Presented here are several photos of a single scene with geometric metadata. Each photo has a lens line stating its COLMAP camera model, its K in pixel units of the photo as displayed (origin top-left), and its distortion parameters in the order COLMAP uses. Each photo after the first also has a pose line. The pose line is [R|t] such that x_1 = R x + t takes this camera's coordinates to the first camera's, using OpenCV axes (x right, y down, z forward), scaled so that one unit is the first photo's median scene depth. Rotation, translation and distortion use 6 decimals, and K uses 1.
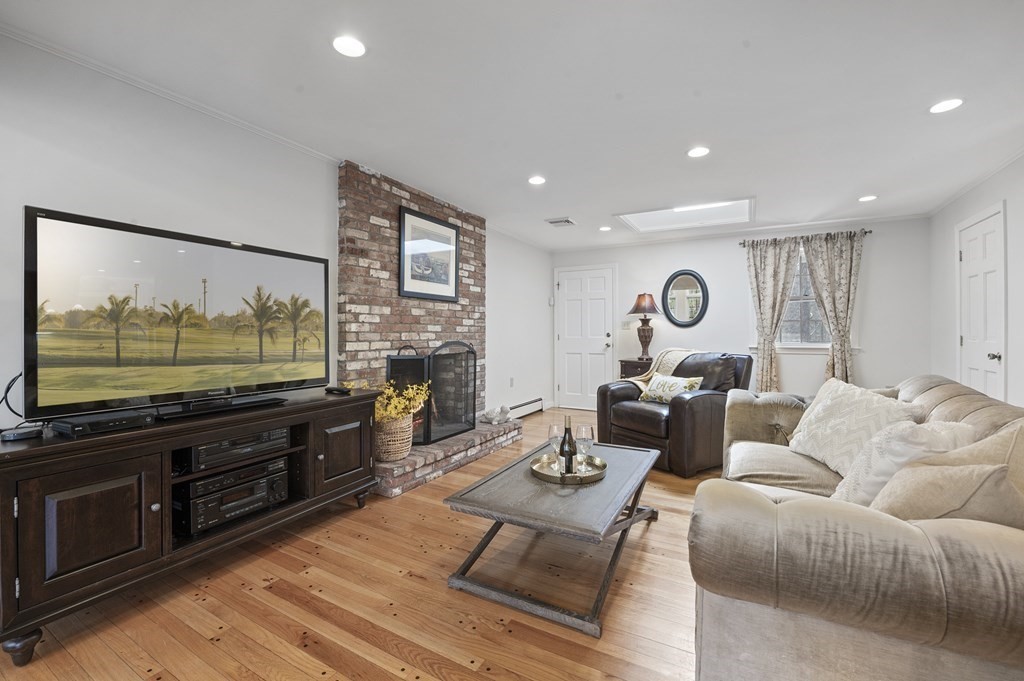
lens RADIAL K [[423.3, 0, 513.2], [0, 423.3, 337.0], [0, 0, 1]] dist [-0.013464, 0.000065]
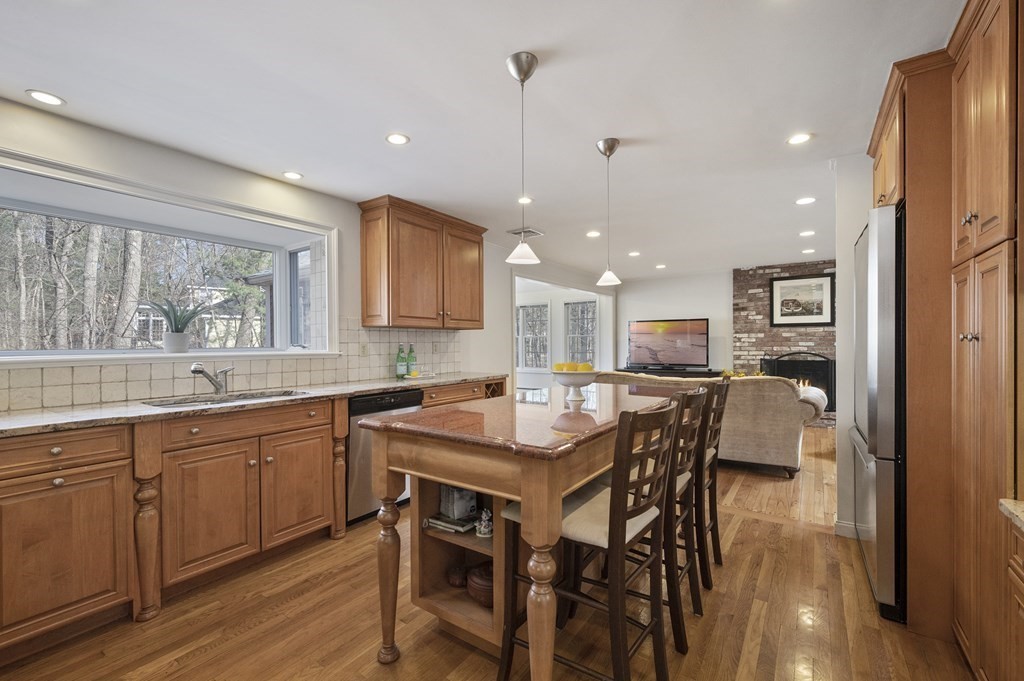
lens RADIAL K [[432.3, 0, 506.2], [0, 432.3, 346.8], [0, 0, 1]] dist [-0.017257, -0.000717]
pose [[-0.086474, 0.011292, -0.996190, 1.713067], [0.001623, 0.999936, 0.011194, -0.032337], [0.996253, -0.000649, -0.086487, 0.003752]]
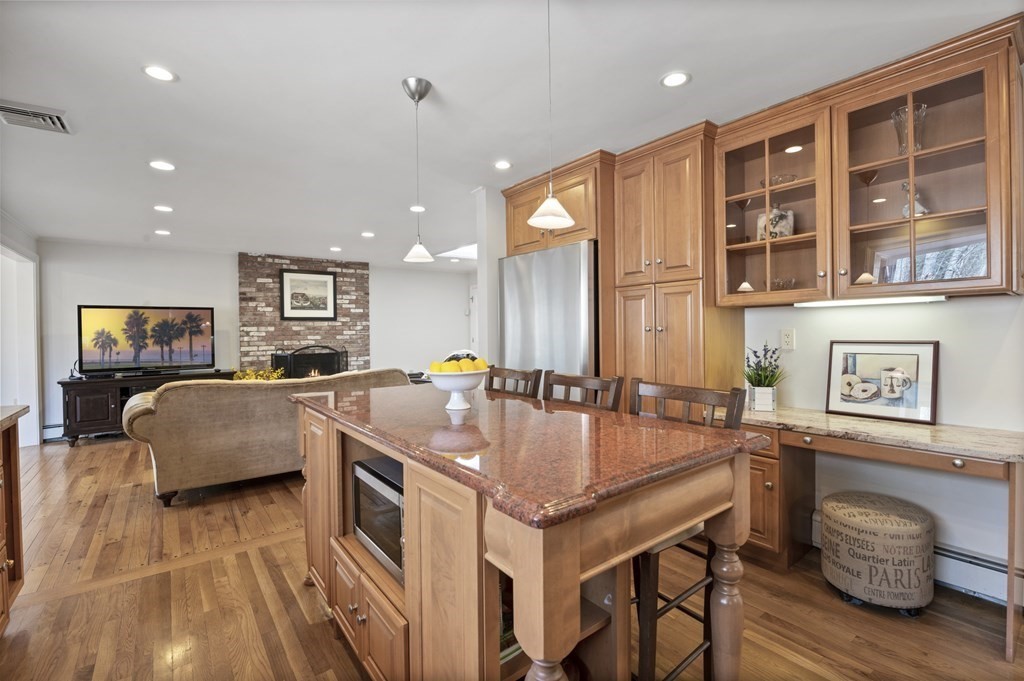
lens RADIAL K [[454.3, 0, 508.7], [0, 454.3, 337.3], [0, 0, 1]] dist [0.000643, -0.000004]
pose [[0.920827, -0.005051, -0.389940, 1.346927], [0.008537, 0.999938, 0.007205, -0.030756], [0.389879, -0.009964, 0.920812, -0.379420]]
